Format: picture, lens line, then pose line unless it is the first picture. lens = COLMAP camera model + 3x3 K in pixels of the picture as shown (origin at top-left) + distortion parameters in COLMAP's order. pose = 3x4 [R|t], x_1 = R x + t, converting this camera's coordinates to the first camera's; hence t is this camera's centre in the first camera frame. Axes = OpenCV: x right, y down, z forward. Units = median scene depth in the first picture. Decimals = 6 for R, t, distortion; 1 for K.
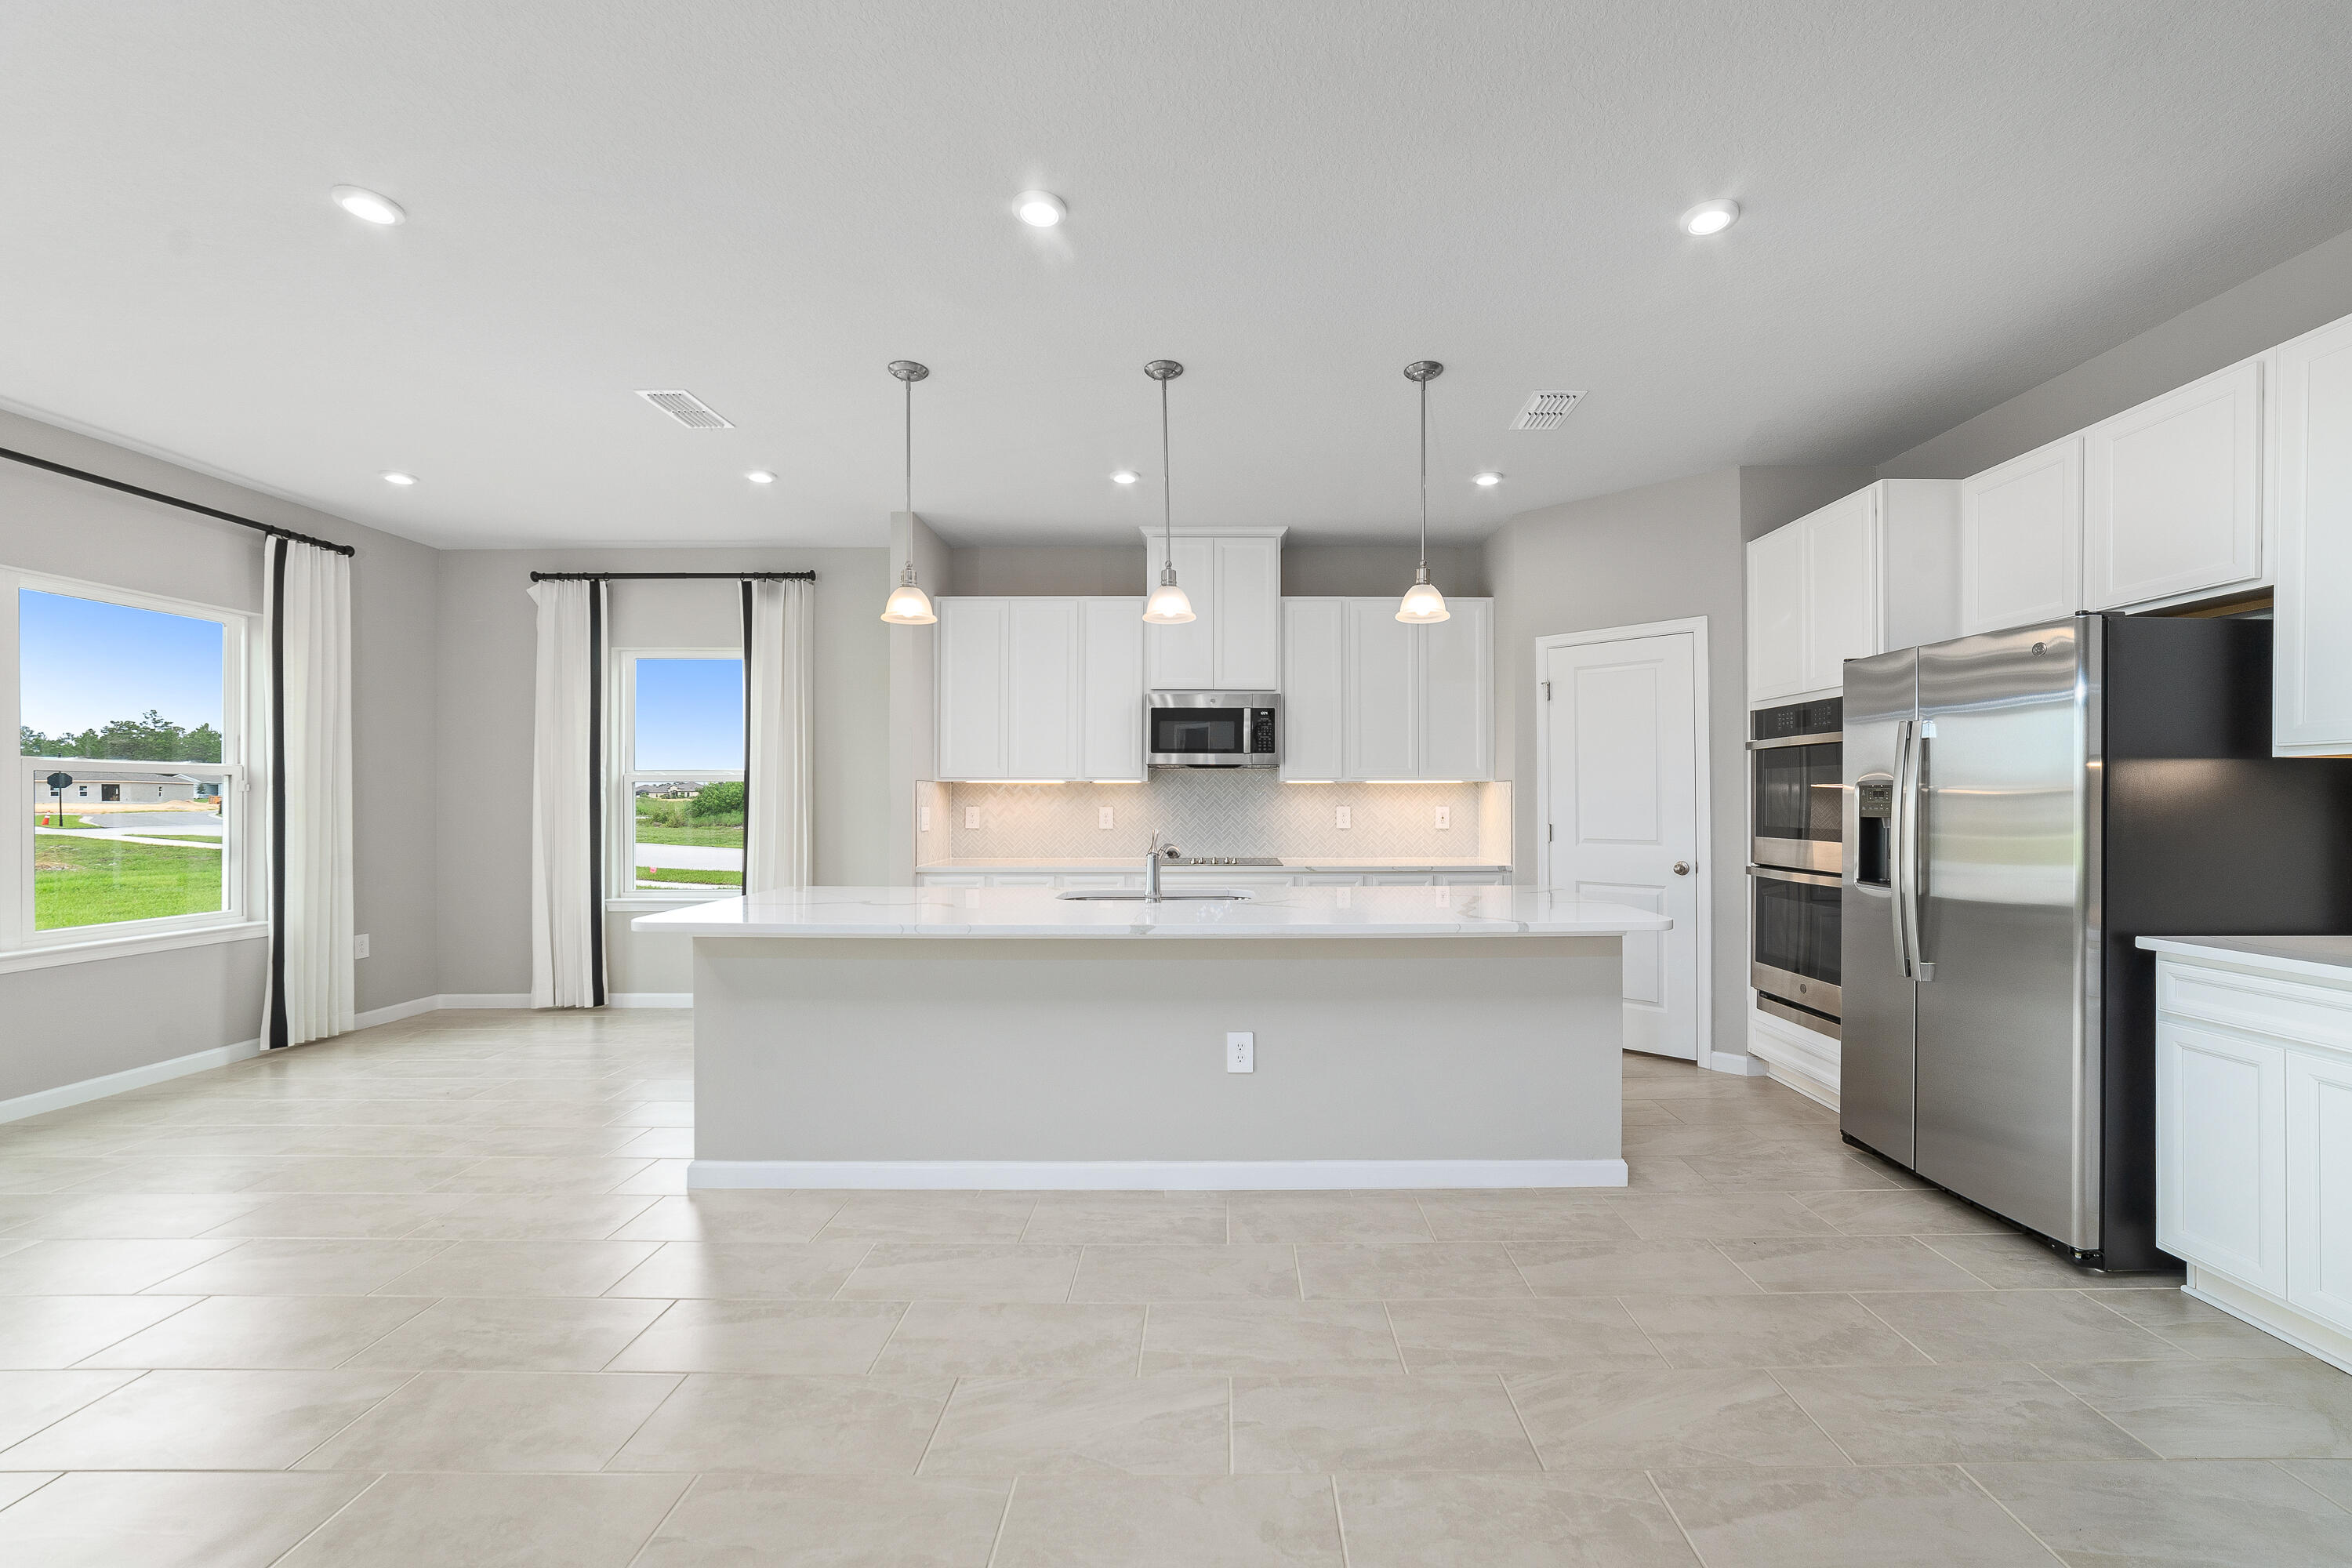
lens RADIAL K [[926.7, 0, 1228.1], [0, 926.7, 789.1], [0, 0, 1]] dist [-0.021778, 0.000190]
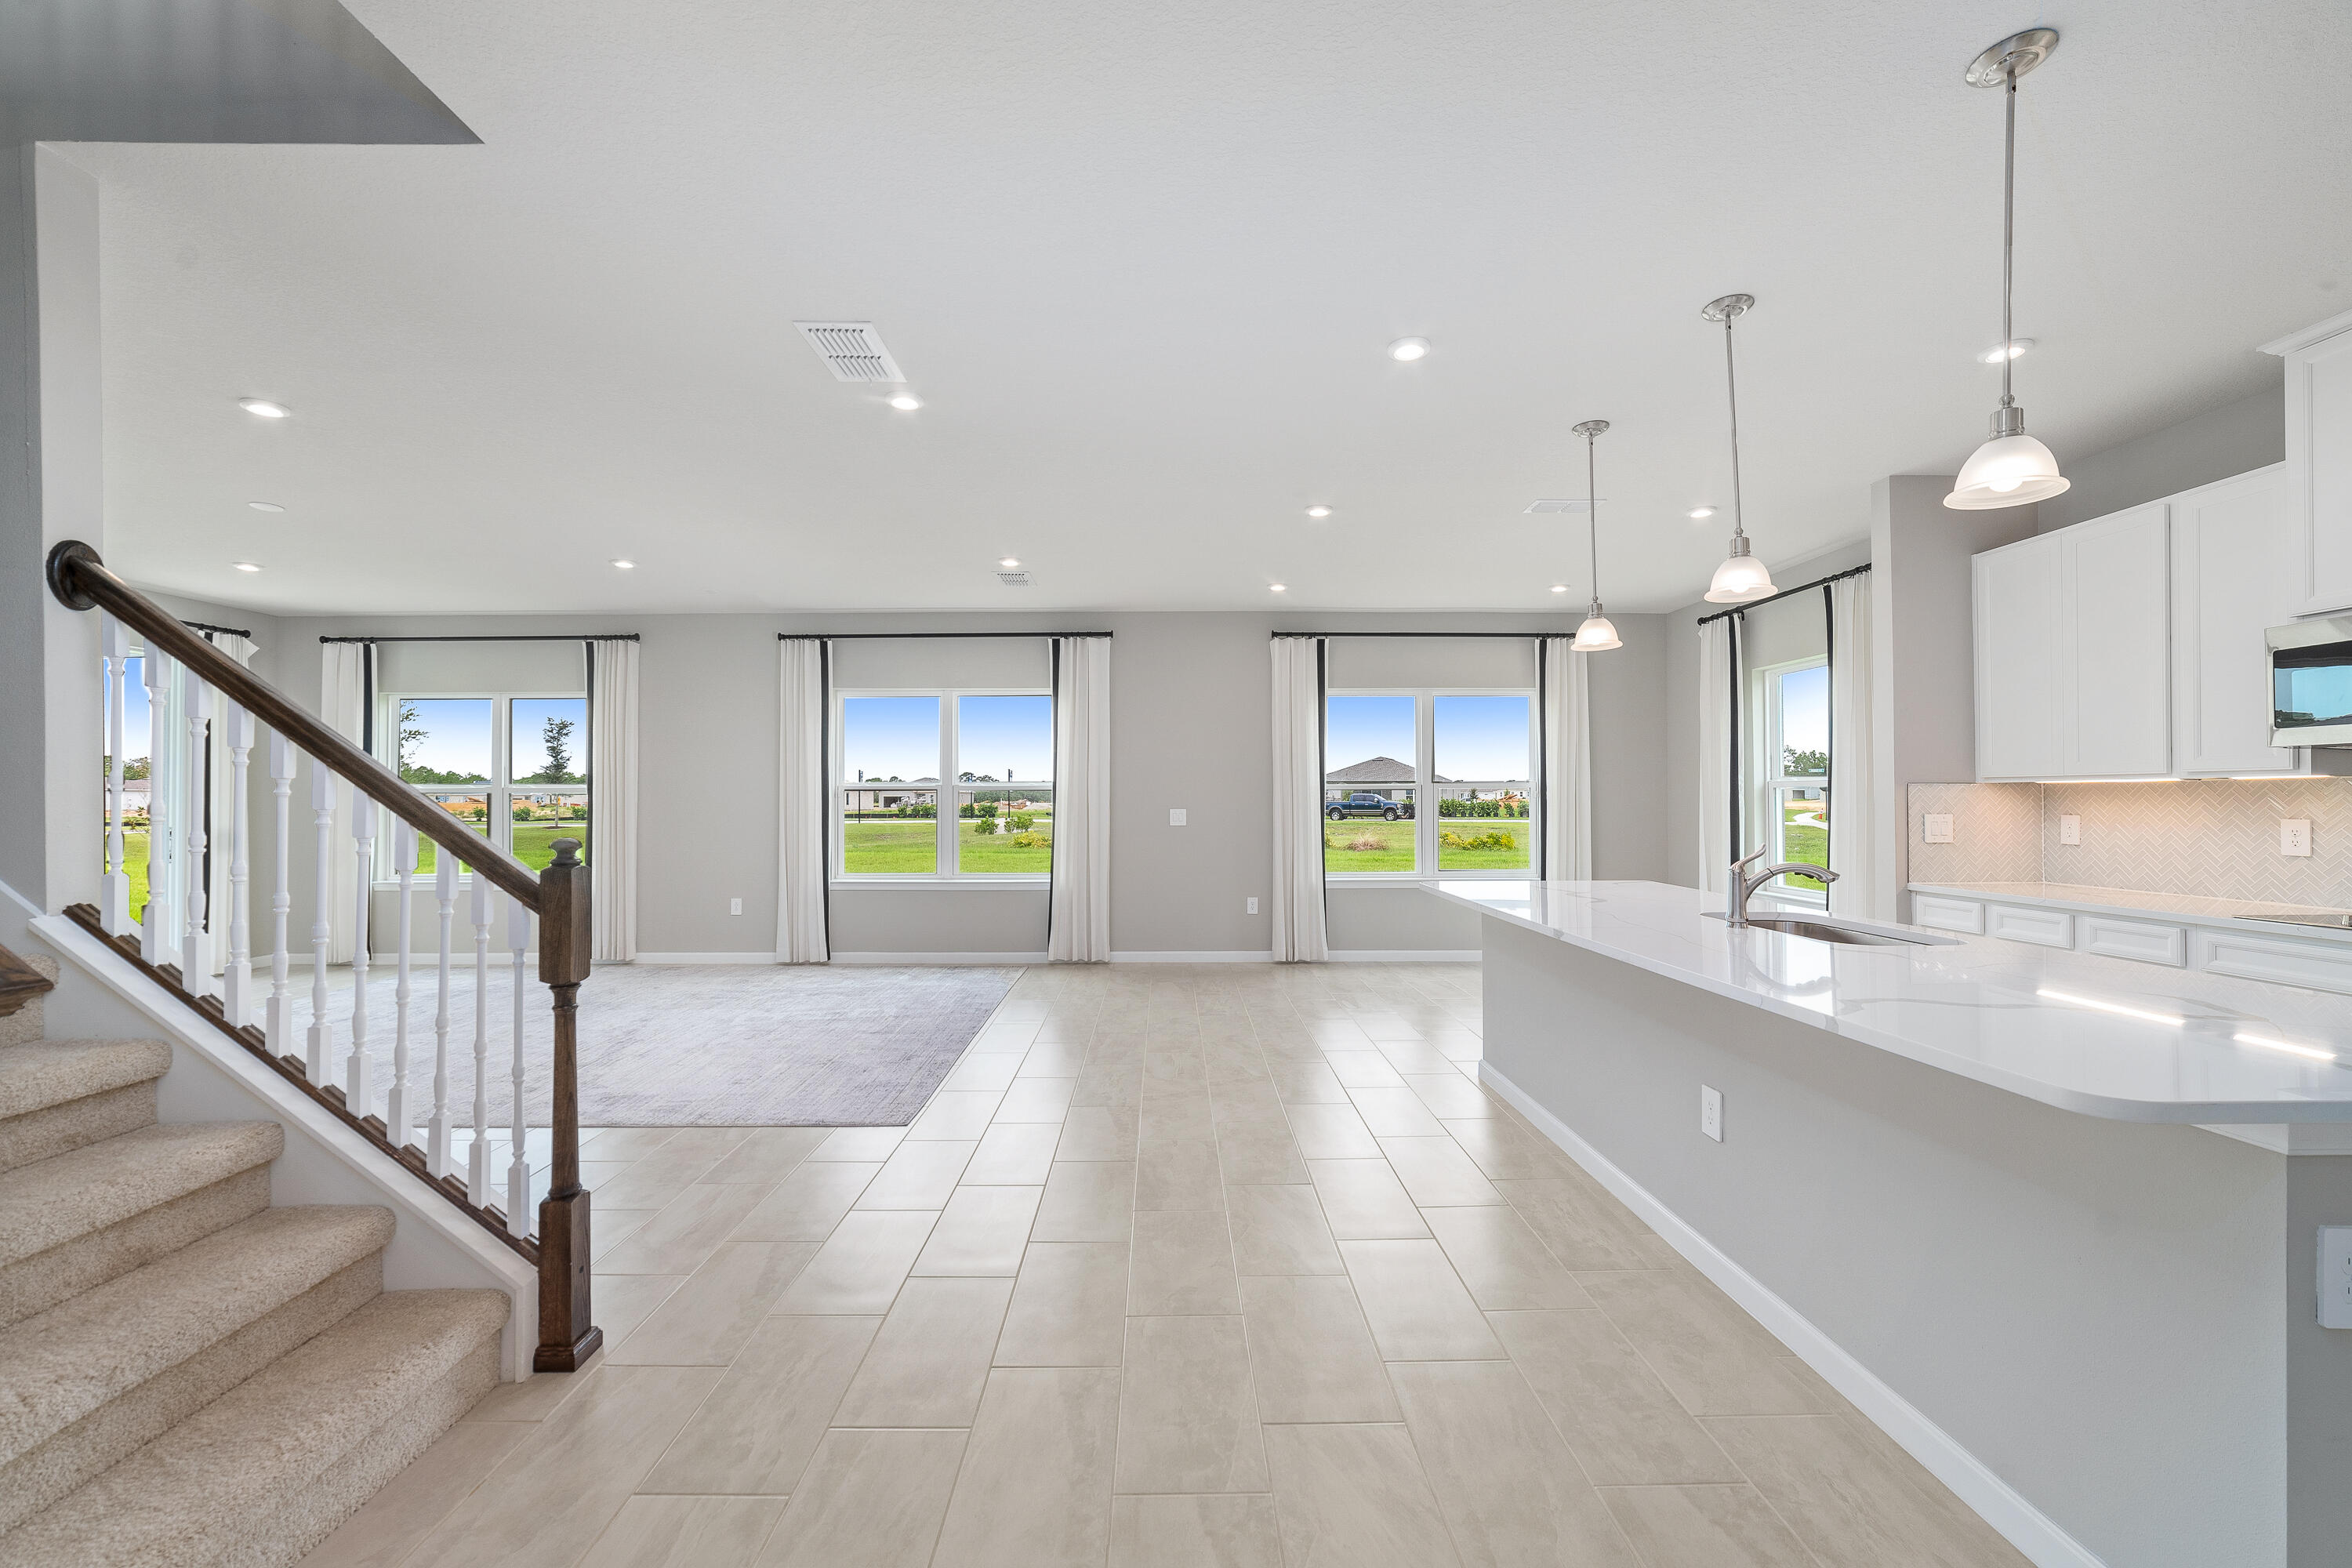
lens RADIAL K [[923.1, 0, 1176.0], [0, 923.1, 784.0], [0, 0, 1]] dist [-0.000528, 0.000085]
pose [[0.006482, -0.018488, -0.999808, 0.594048], [0.012194, 0.999756, -0.018408, -0.001604], [0.999905, -0.012072, 0.006706, 0.362540]]
